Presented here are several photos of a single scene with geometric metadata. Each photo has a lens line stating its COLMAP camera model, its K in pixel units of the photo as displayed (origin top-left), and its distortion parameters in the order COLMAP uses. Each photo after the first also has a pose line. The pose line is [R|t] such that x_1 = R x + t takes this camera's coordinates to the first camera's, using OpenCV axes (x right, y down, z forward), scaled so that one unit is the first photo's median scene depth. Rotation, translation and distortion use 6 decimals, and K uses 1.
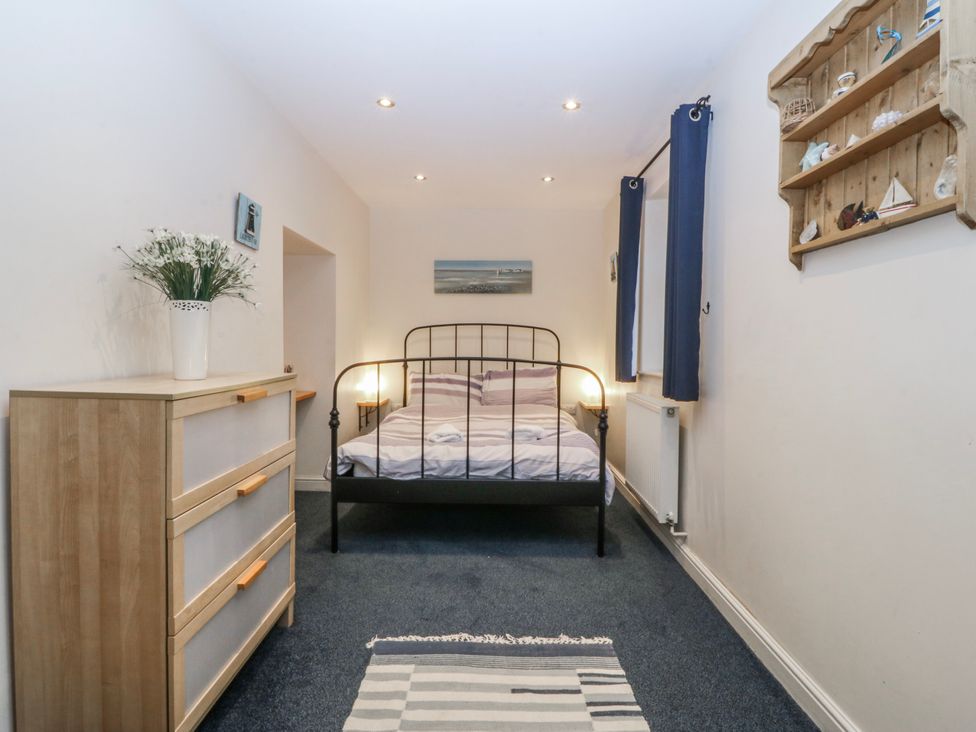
lens RADIAL K [[509.9, 0, 486.7], [0, 509.9, 355.3], [0, 0, 1]] dist [0.002299, -0.013224]
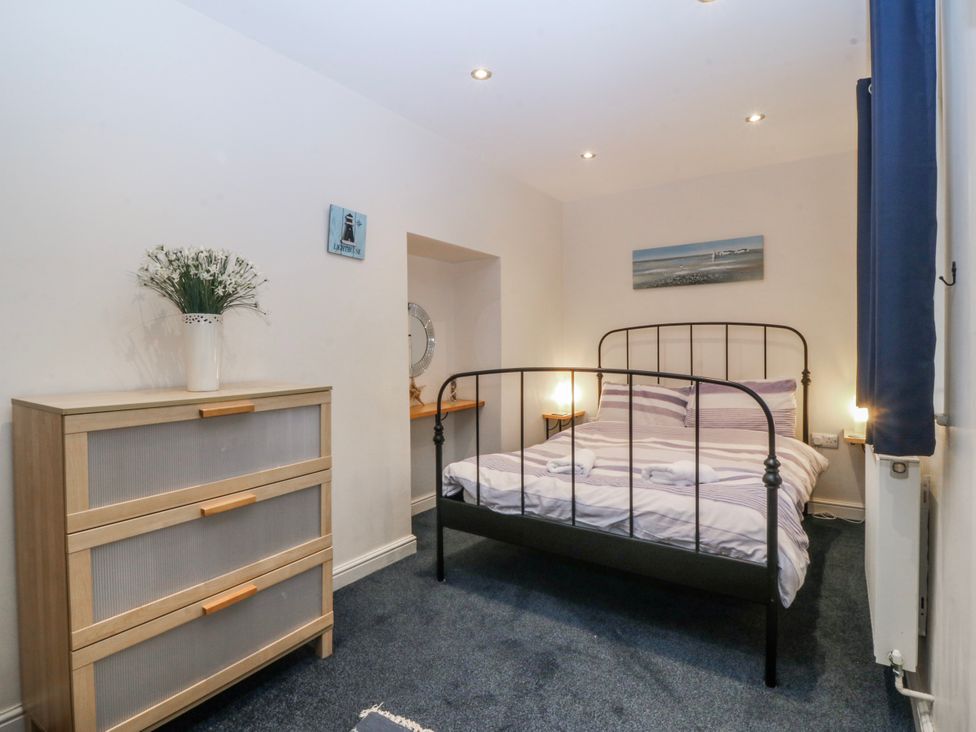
lens RADIAL K [[509.9, 0, 486.7], [0, 509.9, 355.3], [0, 0, 1]] dist [0.002299, -0.013224]
pose [[0.833974, -0.009292, -0.551726, 0.280213], [0.003398, 0.999926, -0.011705, -0.006301], [0.551794, 0.007887, 0.833943, 0.283251]]
